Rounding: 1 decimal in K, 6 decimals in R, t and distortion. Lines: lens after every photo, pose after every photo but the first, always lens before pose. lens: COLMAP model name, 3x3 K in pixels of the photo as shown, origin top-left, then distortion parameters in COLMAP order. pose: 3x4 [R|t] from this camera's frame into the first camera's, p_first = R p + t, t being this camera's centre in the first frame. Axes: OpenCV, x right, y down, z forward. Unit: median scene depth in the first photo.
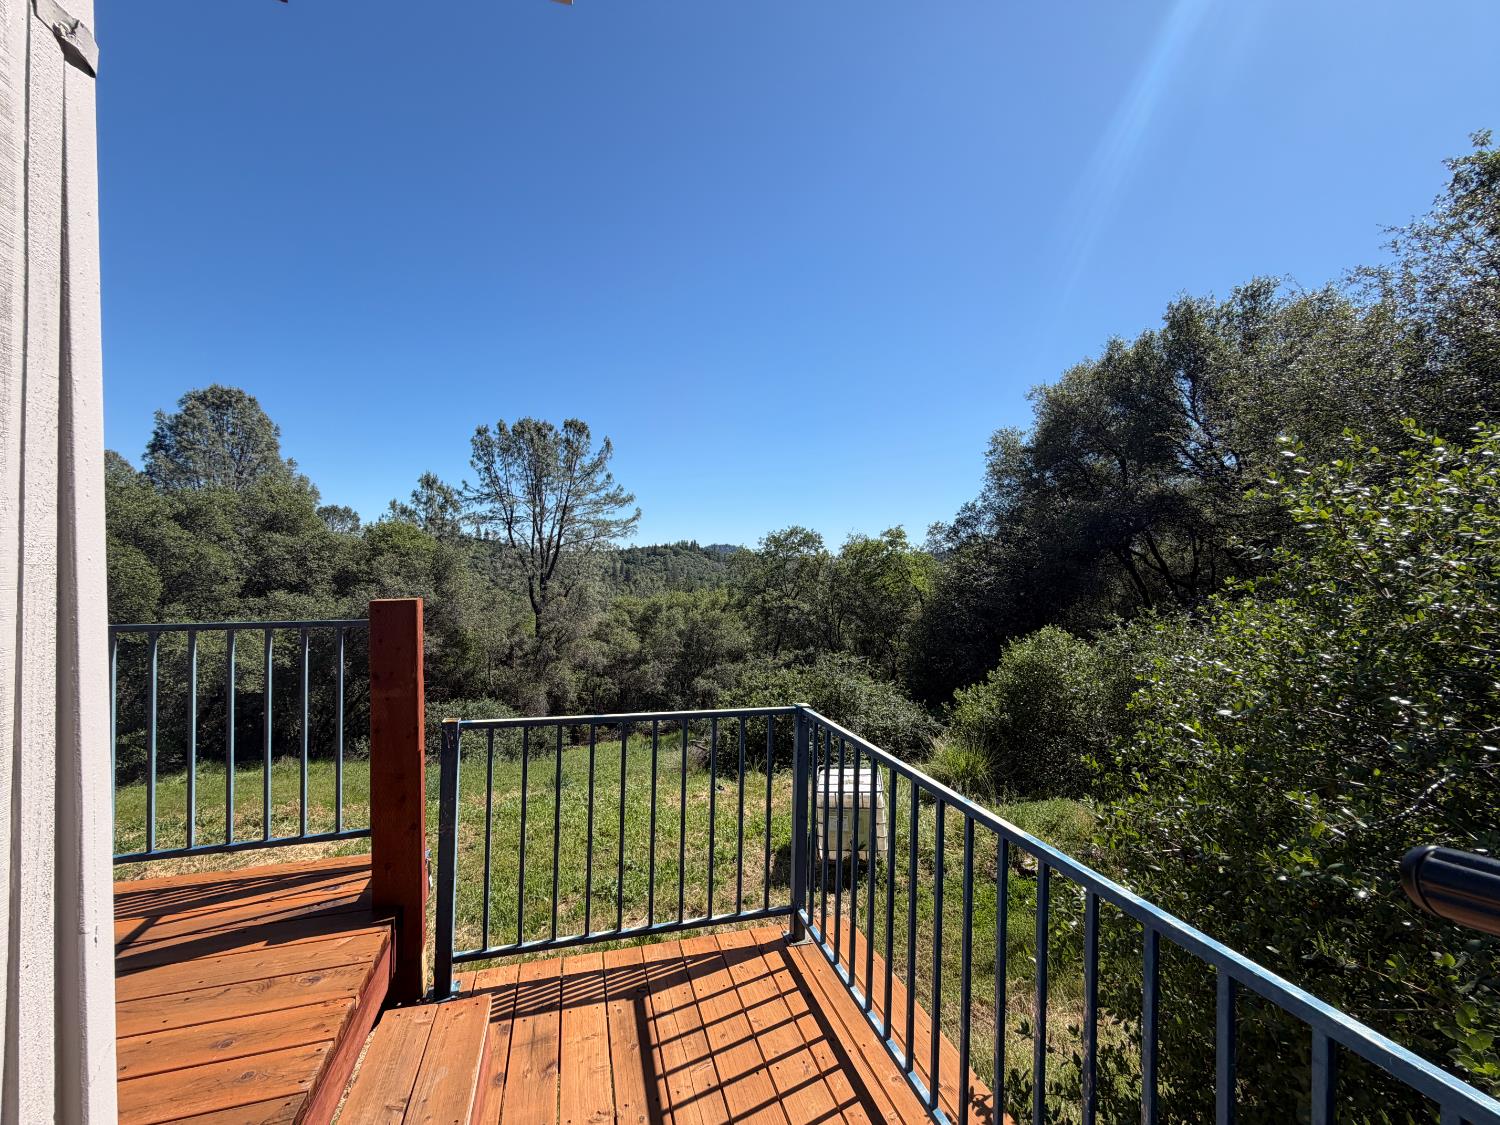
lens RADIAL K [[603.0, 0, 750.0], [0, 603.0, 562.5], [0, 0, 1]] dist [0.000398, -0.000086]
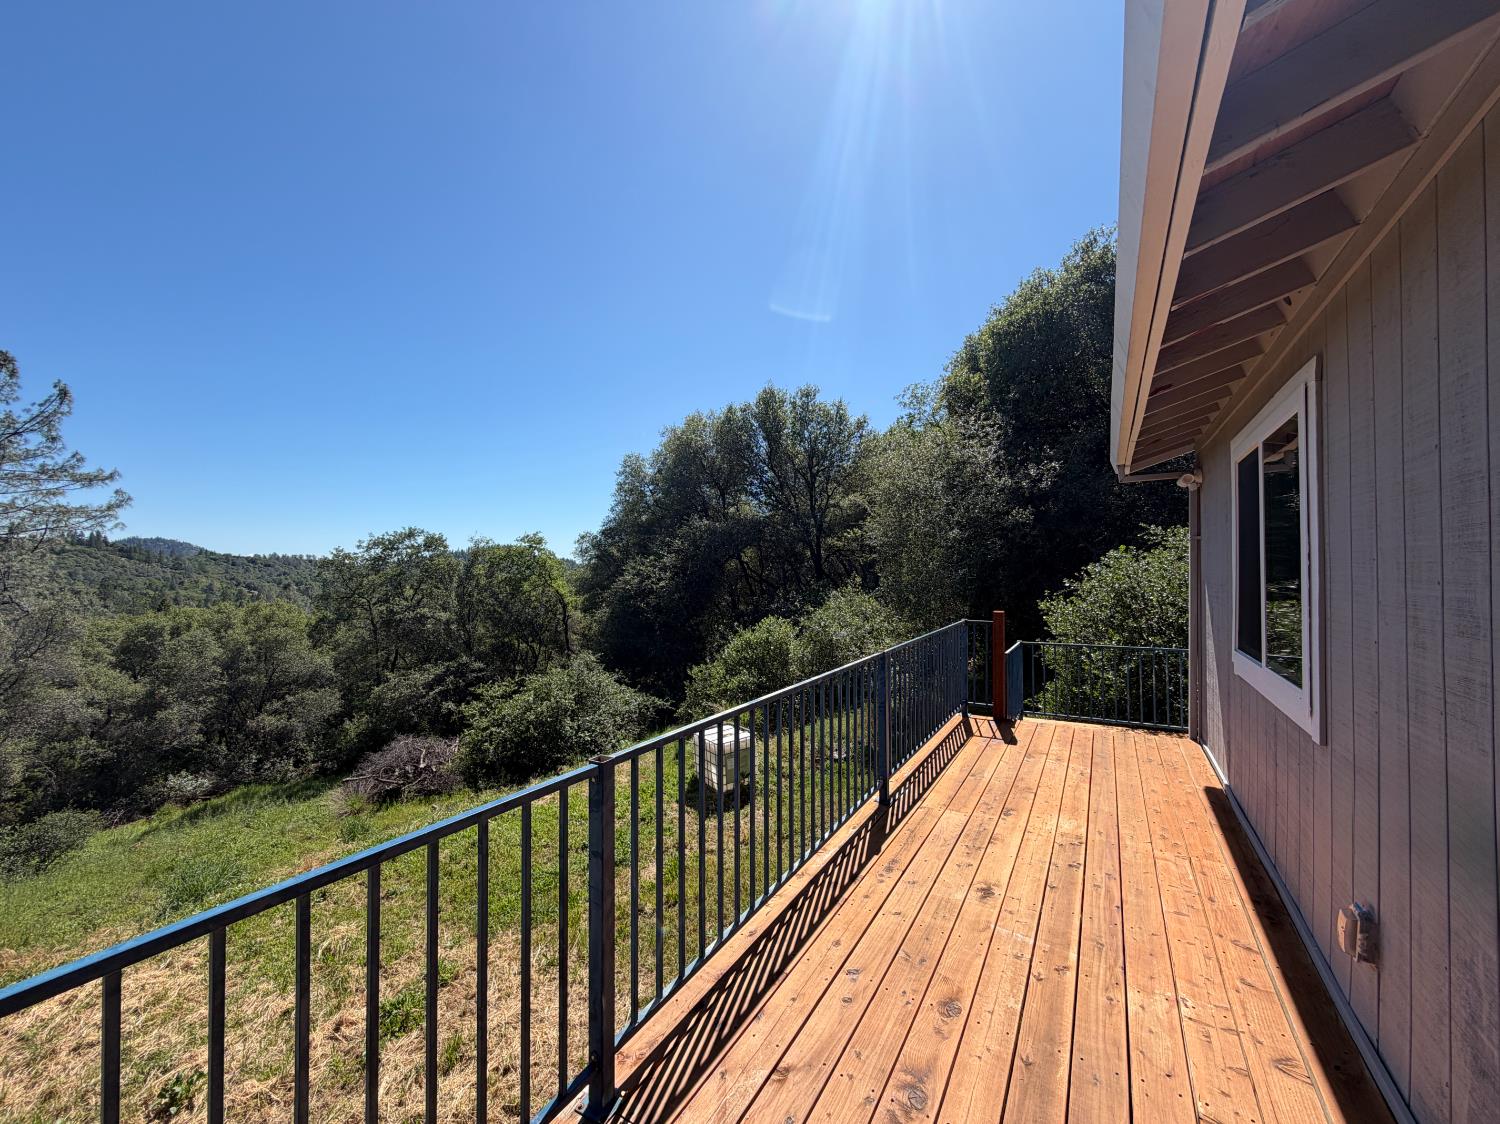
lens RADIAL K [[603.0, 0, 750.0], [0, 603.0, 562.0], [0, 0, 1]] dist [0.000398, -0.000086]
pose [[0.724634, -0.002216, 0.689130, -0.203392], [0.002080, 0.999997, 0.001029, -0.009963], [-0.689130, 0.000688, 0.724637, -0.012048]]
